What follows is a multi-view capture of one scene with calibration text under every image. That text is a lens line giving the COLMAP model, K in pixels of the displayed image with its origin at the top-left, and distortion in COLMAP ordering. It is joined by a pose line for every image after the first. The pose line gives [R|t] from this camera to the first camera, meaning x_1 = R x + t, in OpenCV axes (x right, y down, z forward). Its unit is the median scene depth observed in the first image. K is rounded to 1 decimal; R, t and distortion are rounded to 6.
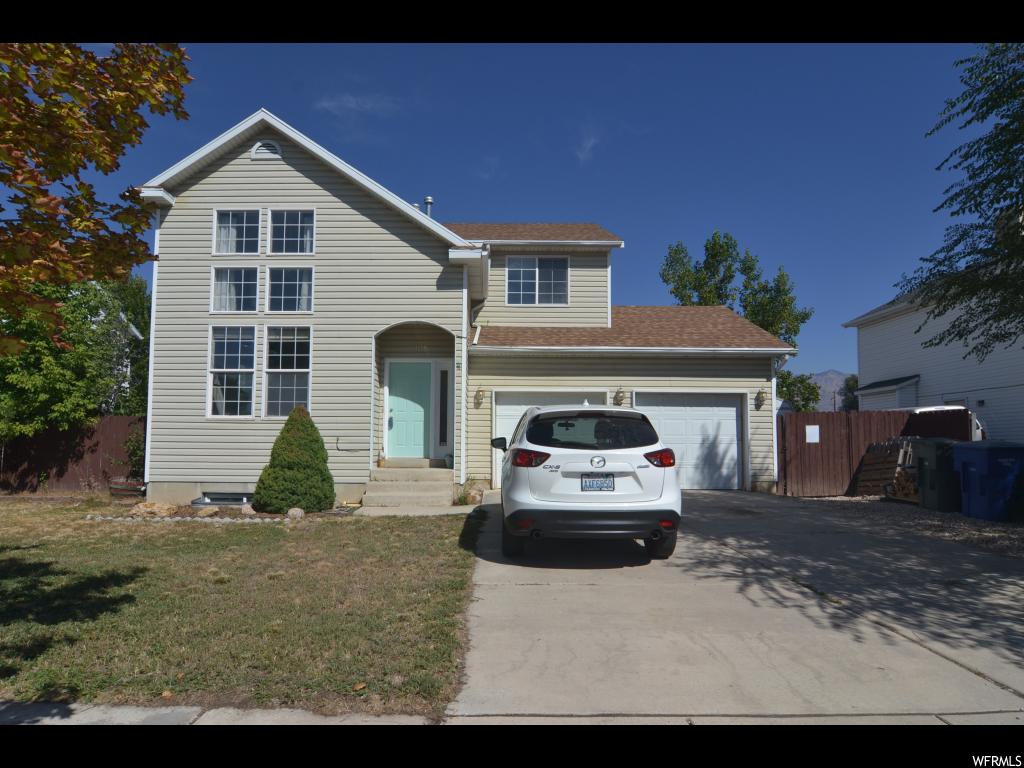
lens RADIAL K [[574.5, 0, 518.3], [0, 574.5, 381.9], [0, 0, 1]] dist [-0.006688, -0.007942]
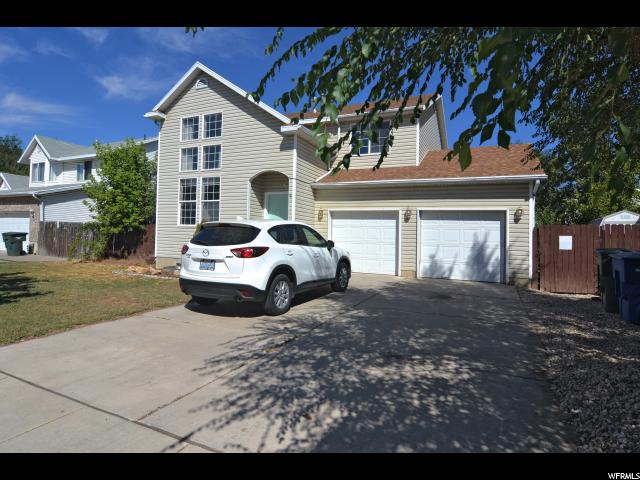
lens RADIAL K [[359.1, 0, 311.3], [0, 359.1, 218.0], [0, 0, 1]] dist [-0.006688, -0.007942]
pose [[0.904681, -0.000893, -0.426089, 0.391466], [0.016781, 0.999297, 0.033536, 0.002560], [0.425759, -0.037489, 0.904060, 0.078220]]
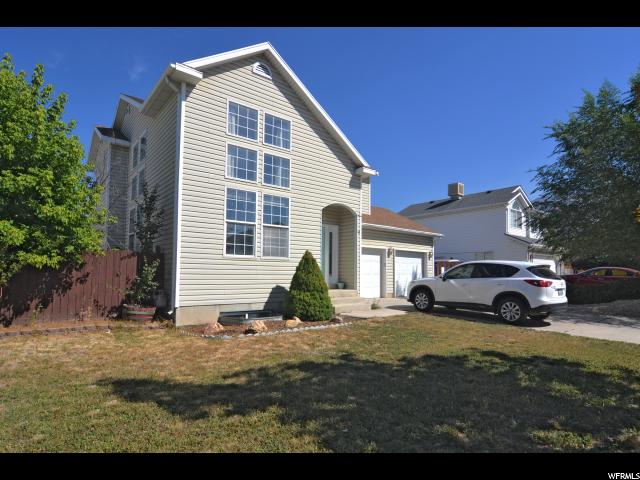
lens RADIAL K [[336.7, 0, 321.6], [0, 336.7, 238.2], [0, 0, 1]] dist [-0.006685, -0.000558]
pose [[0.782691, 0.067122, 0.618780, -0.836259], [-0.074603, 0.997118, -0.013798, 0.015035], [-0.617923, -0.035363, 0.785443, 0.241988]]
